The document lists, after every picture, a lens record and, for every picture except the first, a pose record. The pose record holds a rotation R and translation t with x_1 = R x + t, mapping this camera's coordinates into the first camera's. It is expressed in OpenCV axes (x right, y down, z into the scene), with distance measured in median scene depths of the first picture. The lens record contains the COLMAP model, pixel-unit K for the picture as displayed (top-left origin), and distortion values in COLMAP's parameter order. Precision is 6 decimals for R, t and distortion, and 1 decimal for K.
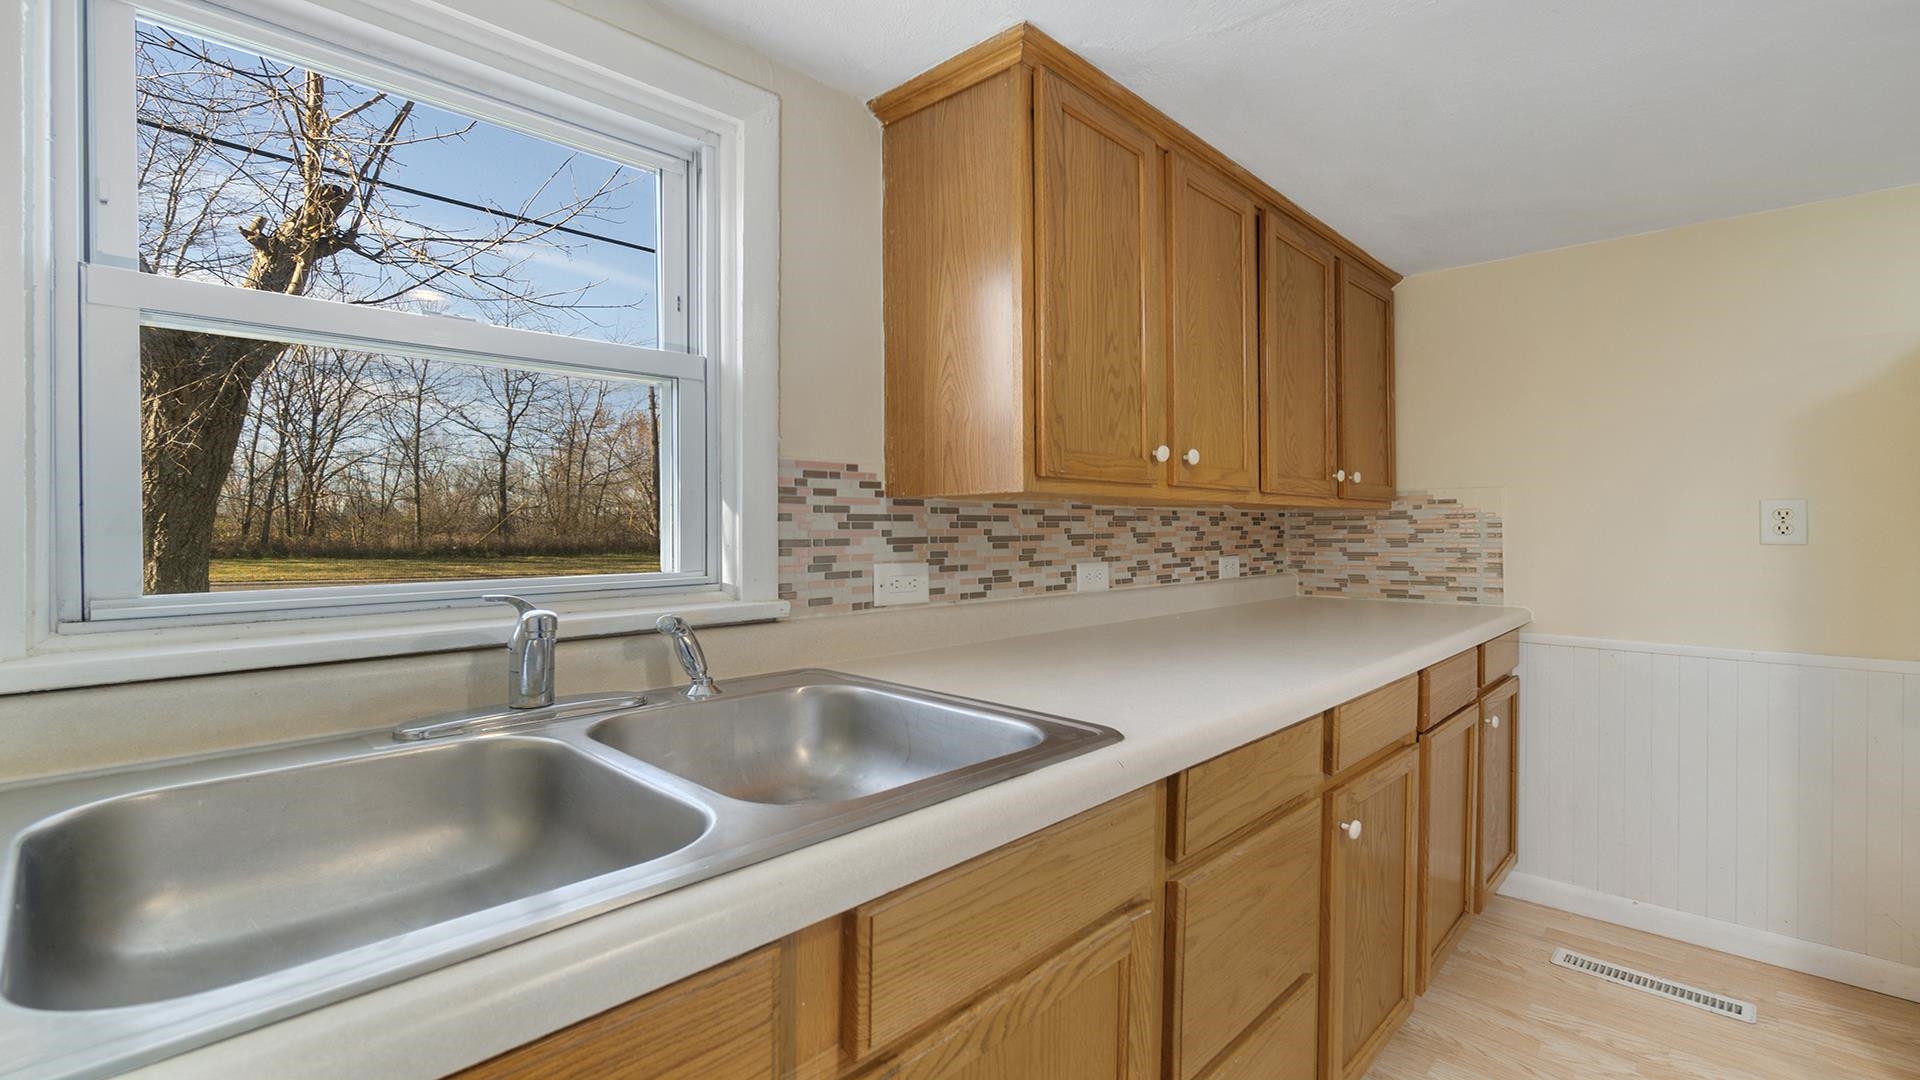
lens RADIAL K [[861.7, 0, 947.4], [0, 861.7, 526.6], [0, 0, 1]] dist [0.001447, -0.000664]
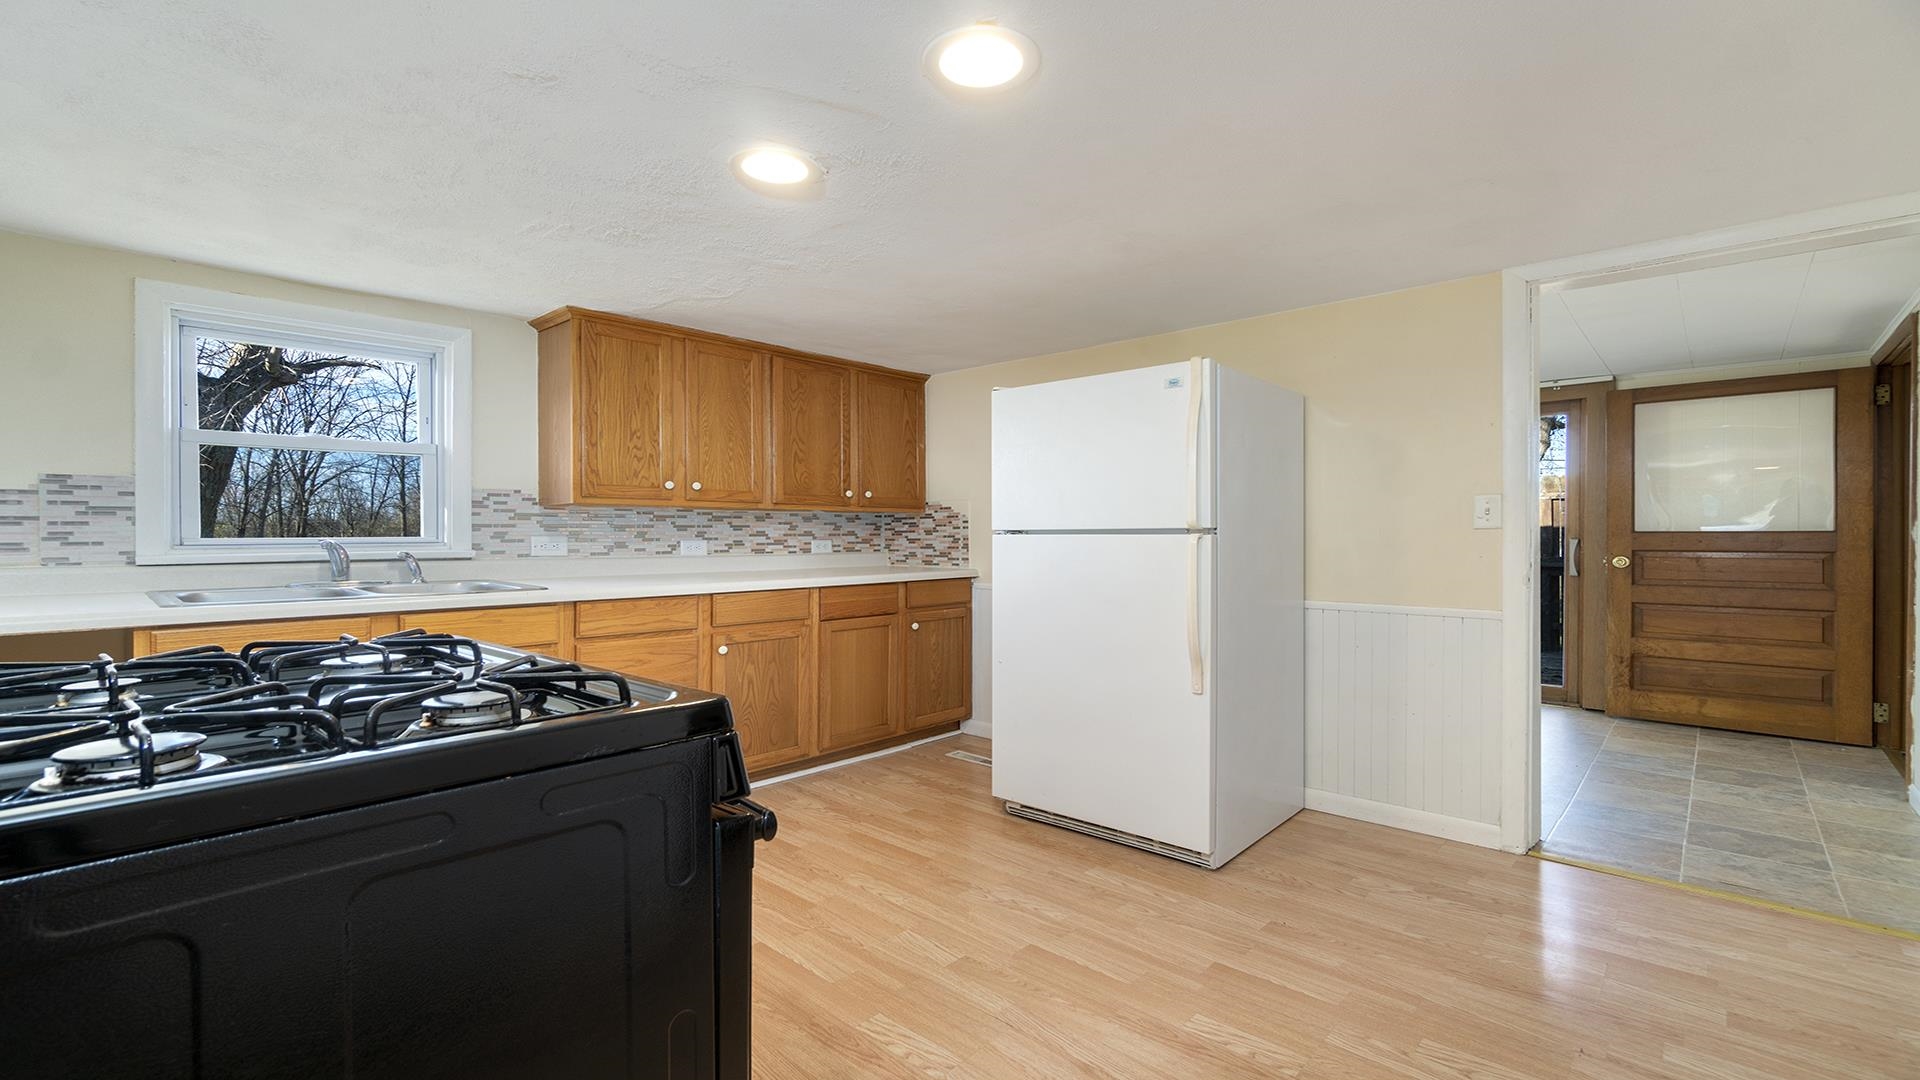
lens RADIAL K [[861.7, 0, 957.4], [0, 861.7, 534.4], [0, 0, 1]] dist [0.001447, -0.000664]
pose [[0.999956, 0.000402, 0.009407, 0.592286], [-0.000401, 1.000000, -0.000115, 0.023893], [-0.009407, 0.000111, 0.999956, -0.716383]]
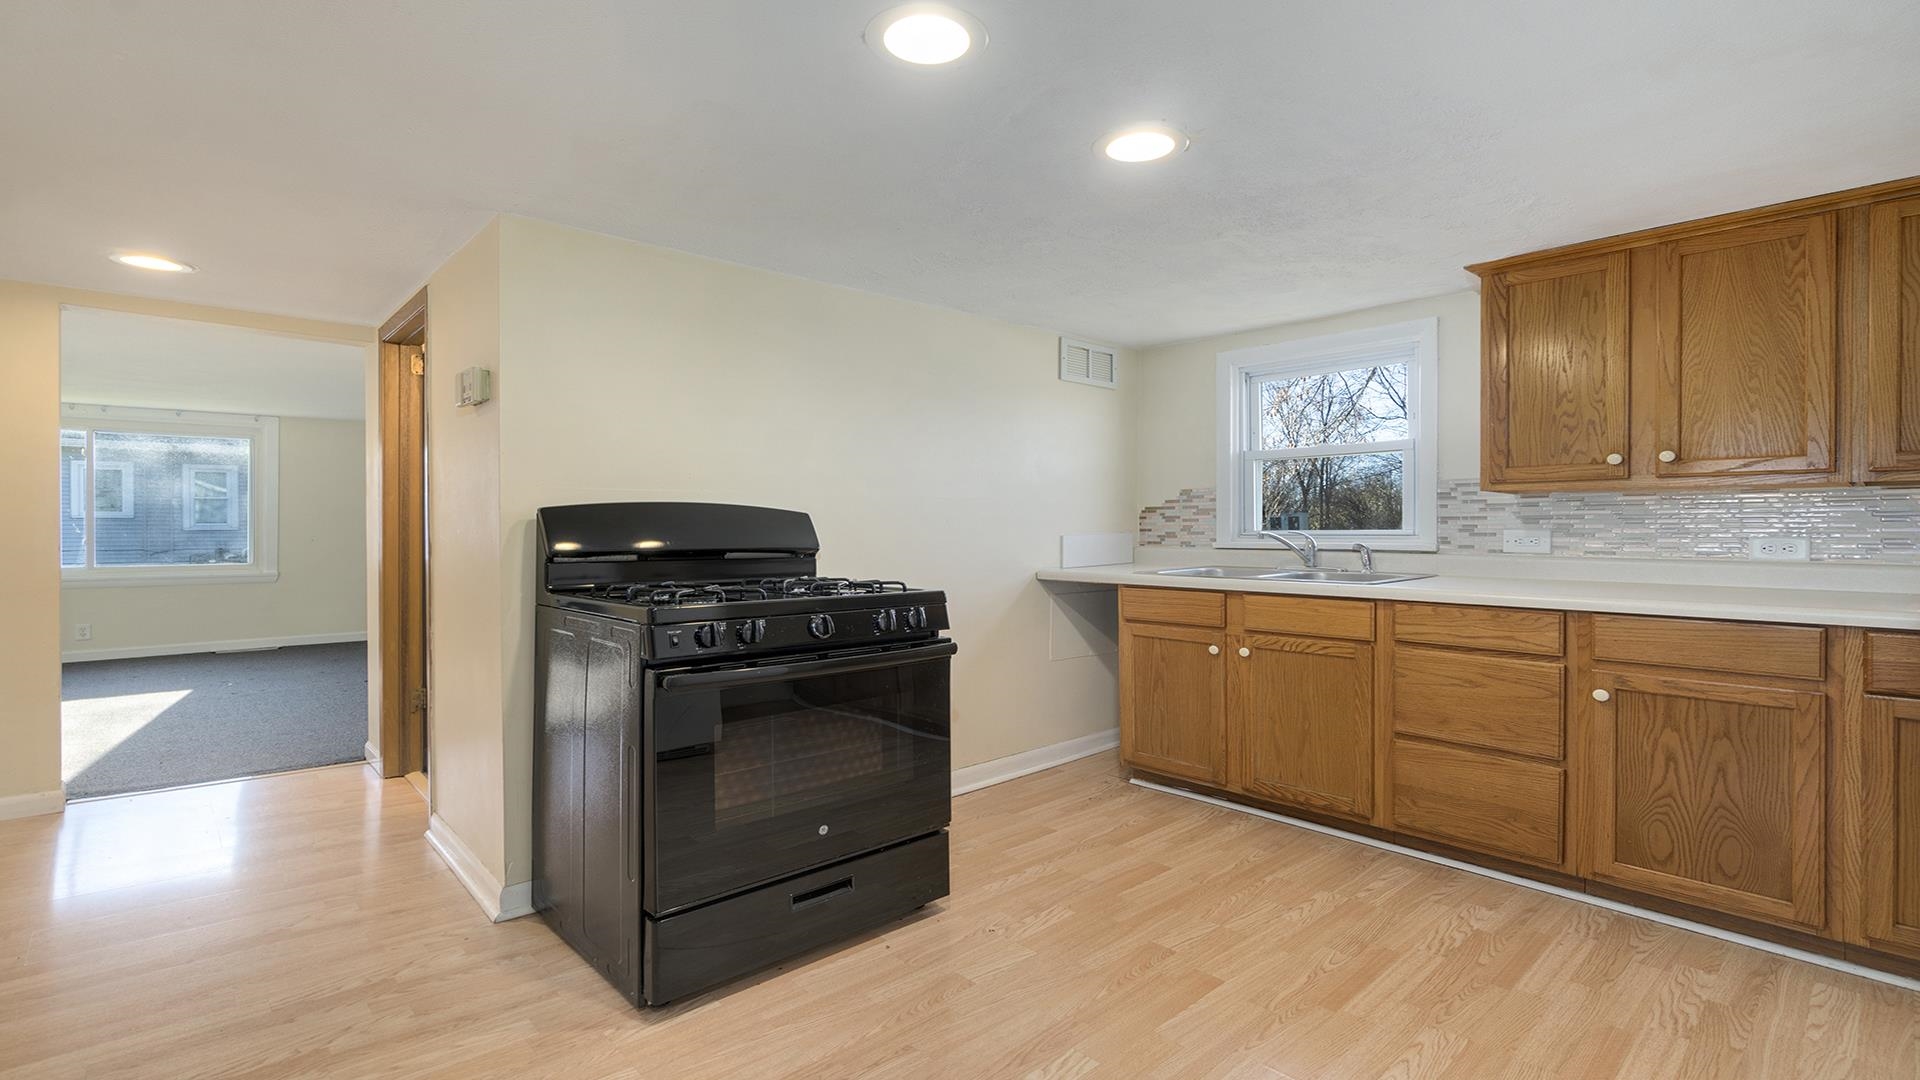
lens RADIAL K [[861.7, 0, 952.1], [0, 861.7, 532.2], [0, 0, 1]] dist [0.001447, -0.000664]
pose [[-0.088408, 0.006144, -0.996065, 1.187785], [-0.002727, 0.999976, 0.006410, 0.024915], [0.996081, 0.003283, -0.088389, -0.028492]]
